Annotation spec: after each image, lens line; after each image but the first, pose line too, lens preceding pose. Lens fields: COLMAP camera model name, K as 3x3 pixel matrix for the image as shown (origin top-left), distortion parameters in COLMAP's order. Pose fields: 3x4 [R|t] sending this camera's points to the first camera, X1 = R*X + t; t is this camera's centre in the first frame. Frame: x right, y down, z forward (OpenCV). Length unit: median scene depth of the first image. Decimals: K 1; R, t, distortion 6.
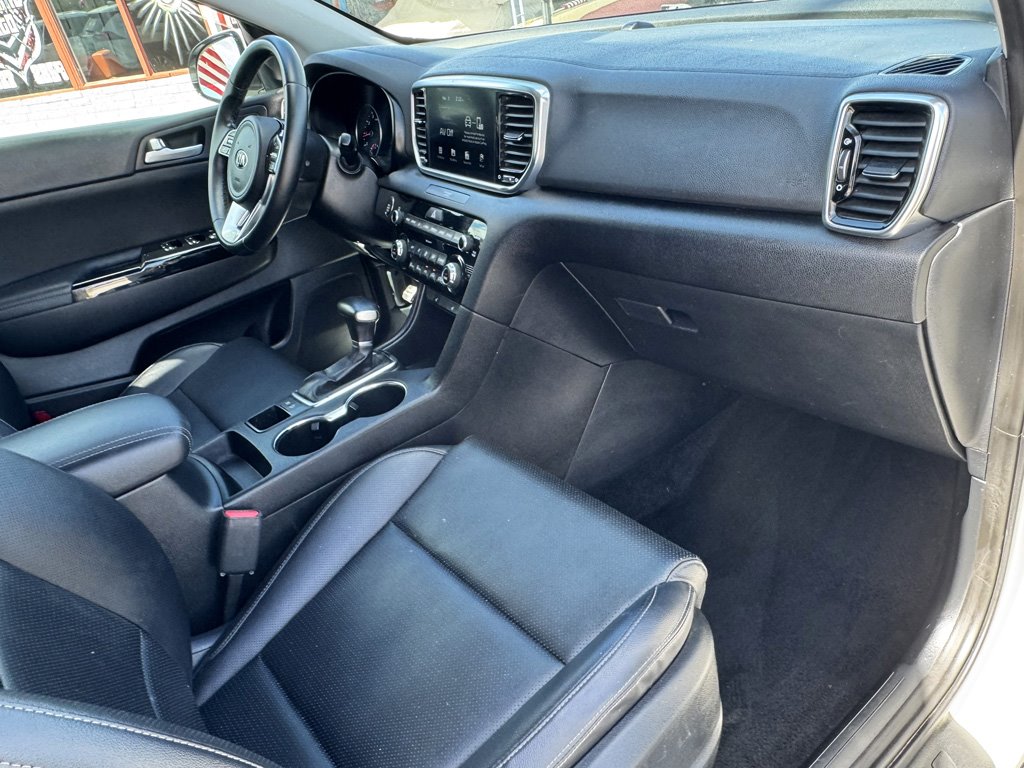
lens RADIAL K [[770.3, 0, 540.9], [0, 770.3, 400.9], [0, 0, 1]] dist [0.006722, 0.001094]
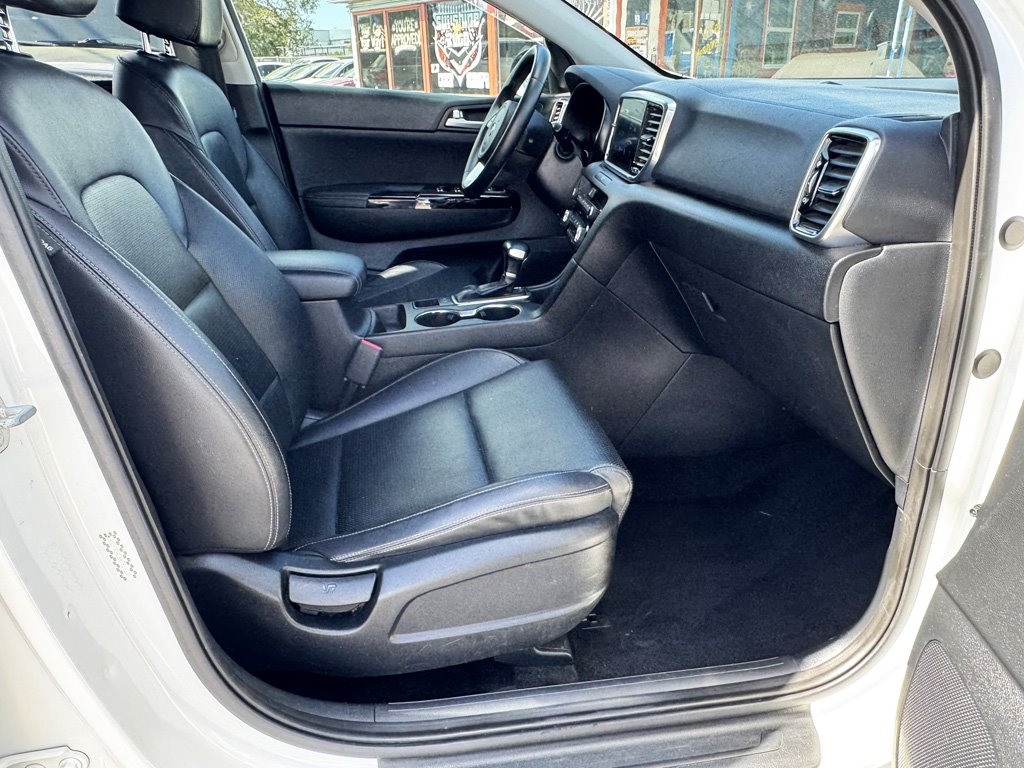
lens RADIAL K [[766.1, 0, 511.5], [0, 766.1, 403.3], [0, 0, 1]] dist [0.008620, 0.005526]
pose [[0.848921, 0.335142, -0.408671, 0.413669], [-0.362204, 0.932022, 0.011934, 0.124152], [0.384891, 0.137891, 0.912604, -0.172619]]
